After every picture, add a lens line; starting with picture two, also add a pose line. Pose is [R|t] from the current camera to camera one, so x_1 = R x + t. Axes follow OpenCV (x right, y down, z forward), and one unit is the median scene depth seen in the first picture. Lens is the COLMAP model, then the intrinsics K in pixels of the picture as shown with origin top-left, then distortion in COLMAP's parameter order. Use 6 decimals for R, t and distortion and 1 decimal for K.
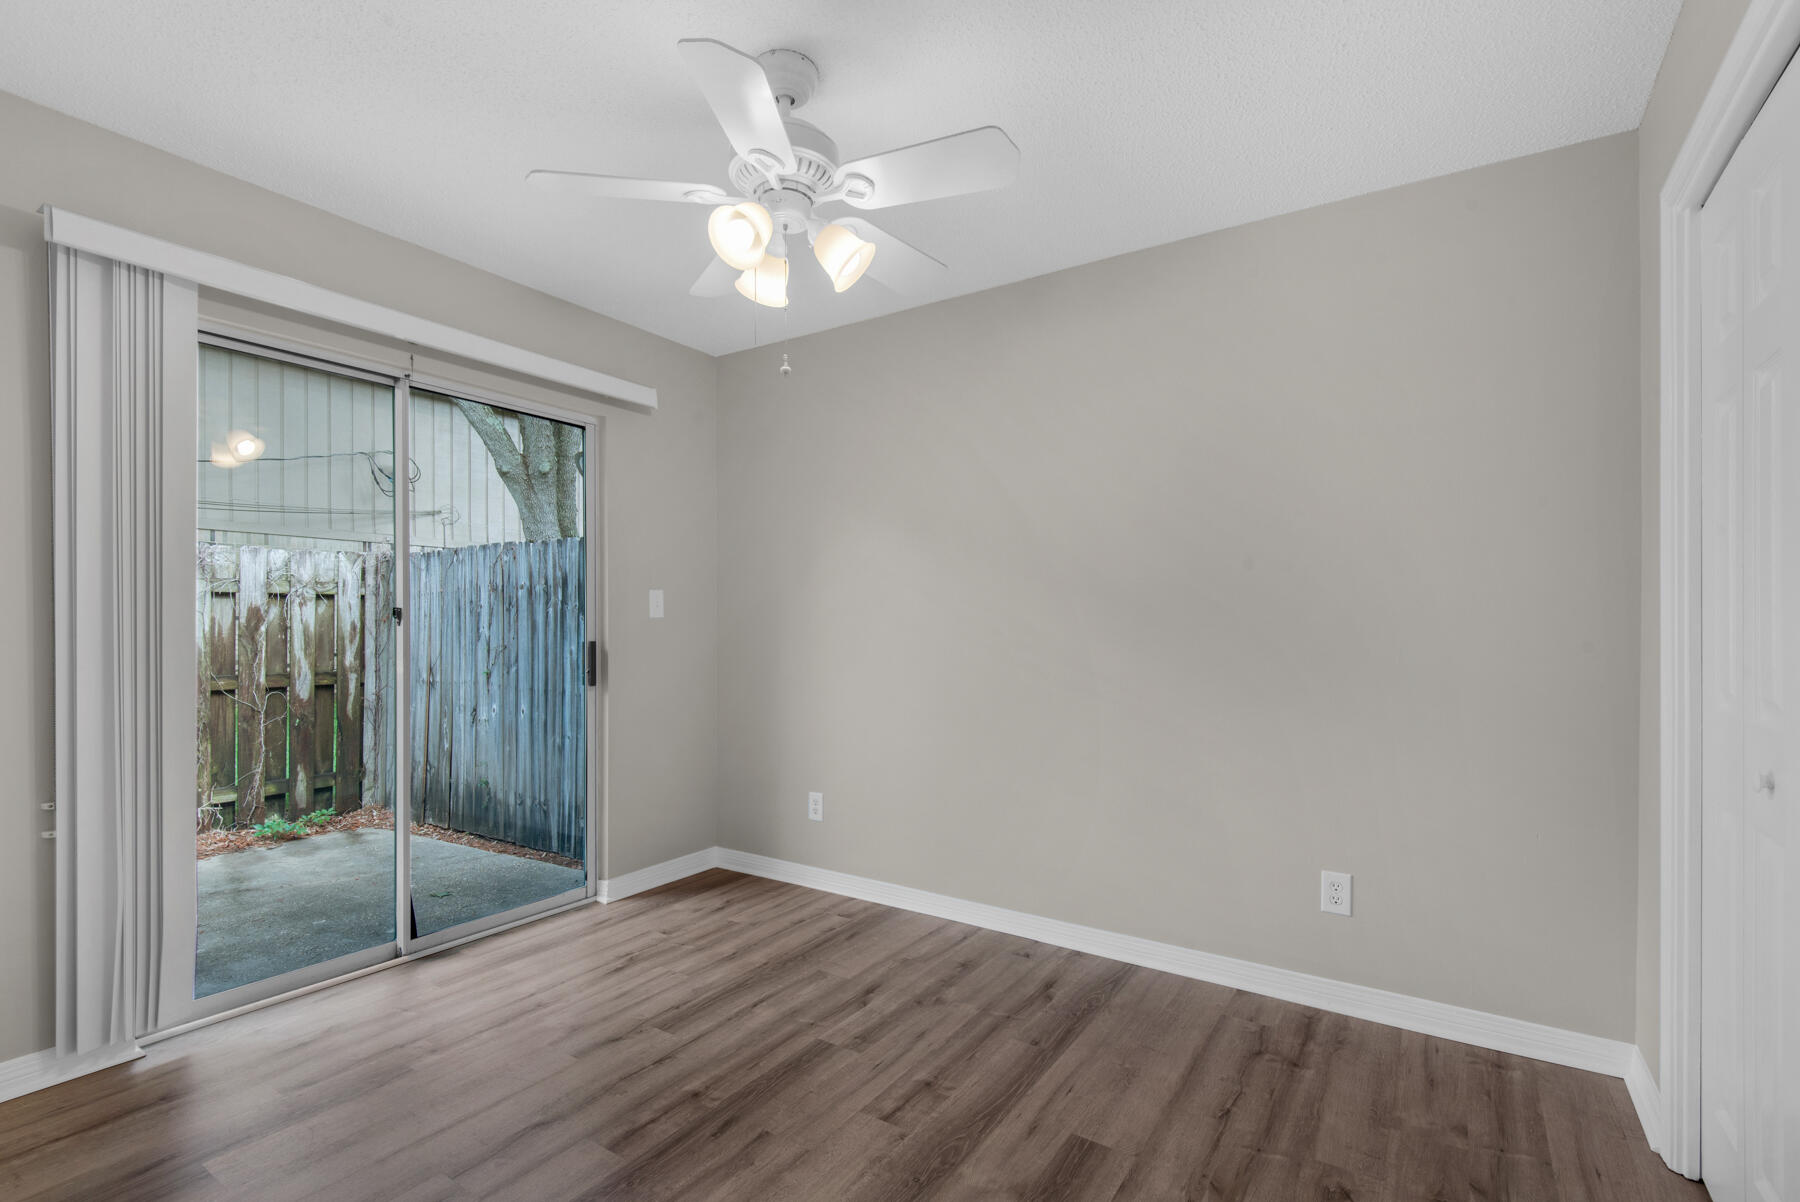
lens RADIAL K [[823.6, 0, 894.8], [0, 823.6, 615.2], [0, 0, 1]] dist [0.021212, -0.011039]
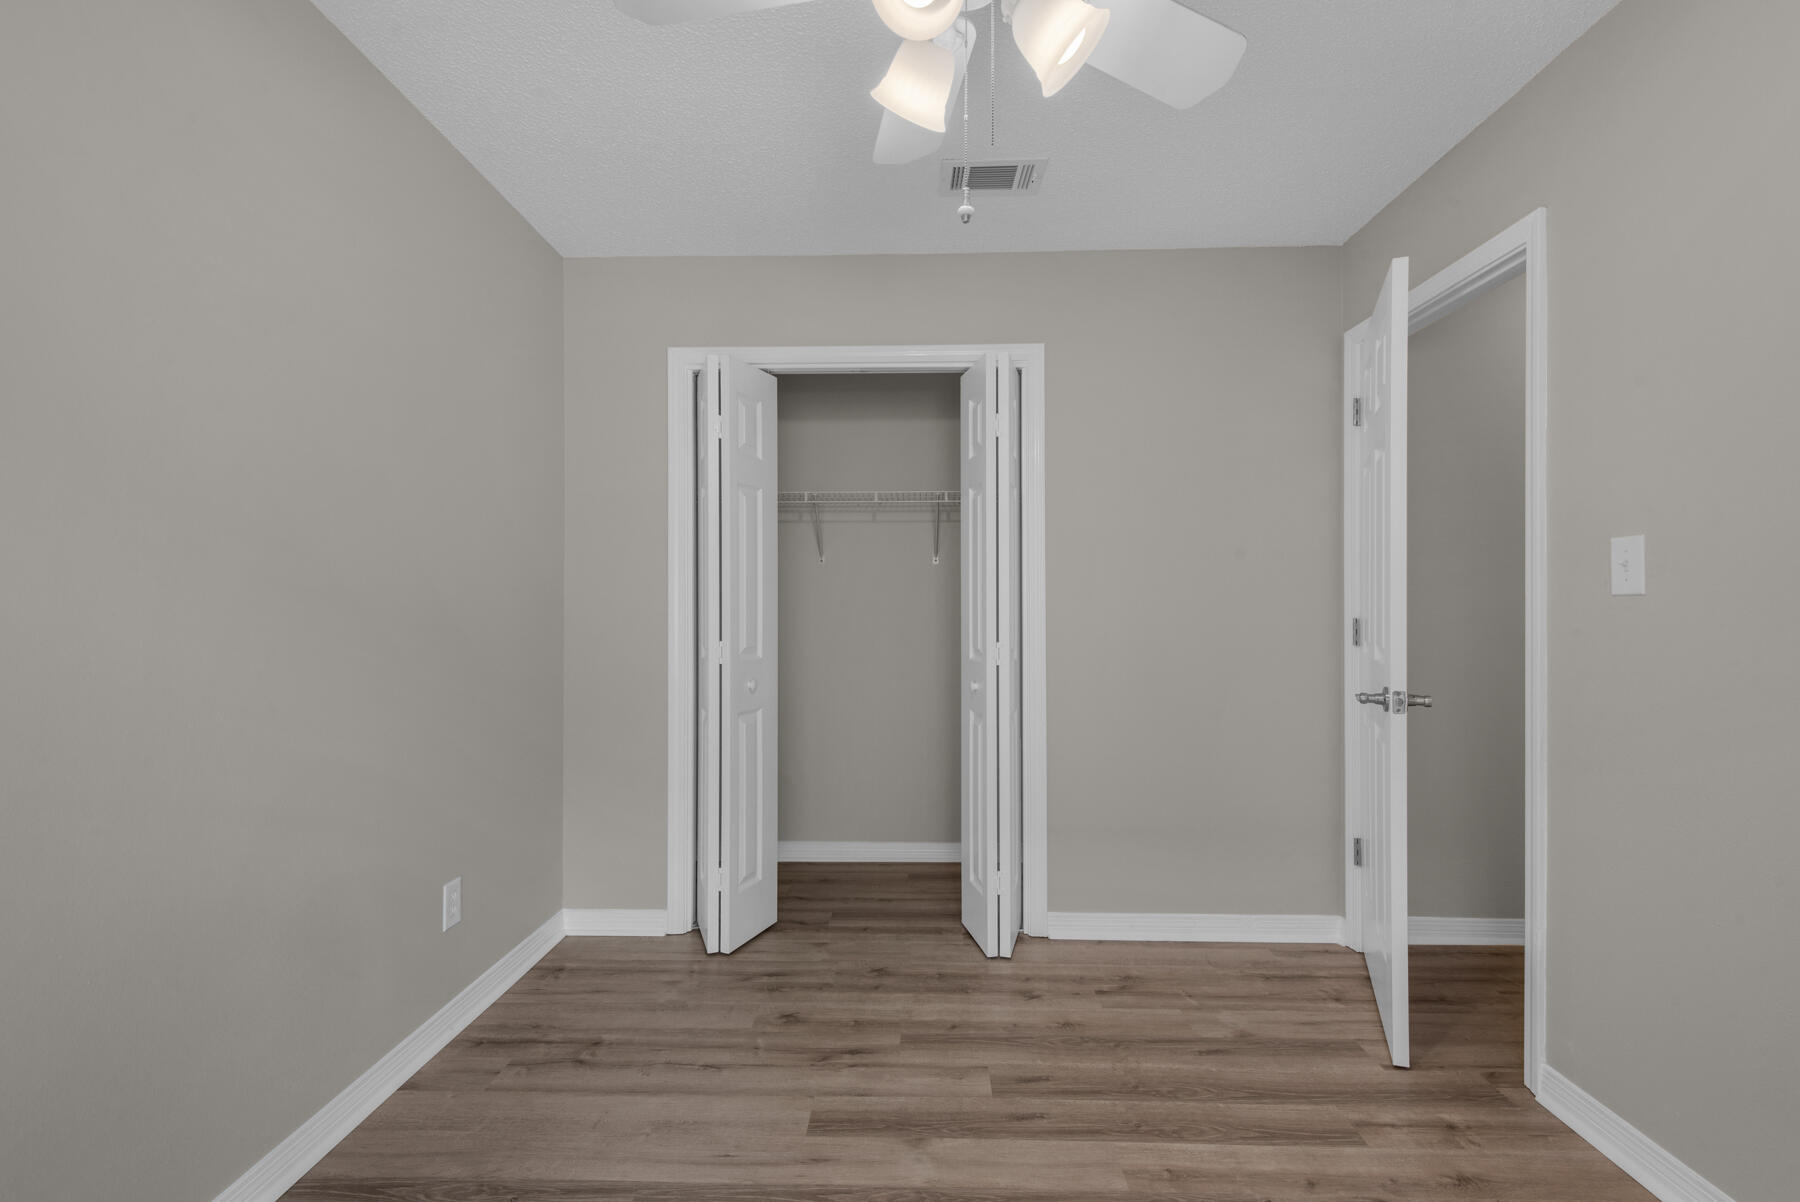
lens RADIAL K [[823.6, 0, 889.6], [0, 823.6, 594.2], [0, 0, 1]] dist [0.021212, -0.011039]
pose [[-0.514613, 0.011176, 0.857350, -0.639341], [-0.004805, 0.999862, -0.015918, 0.006937], [-0.857409, -0.012311, -0.514488, 1.349378]]
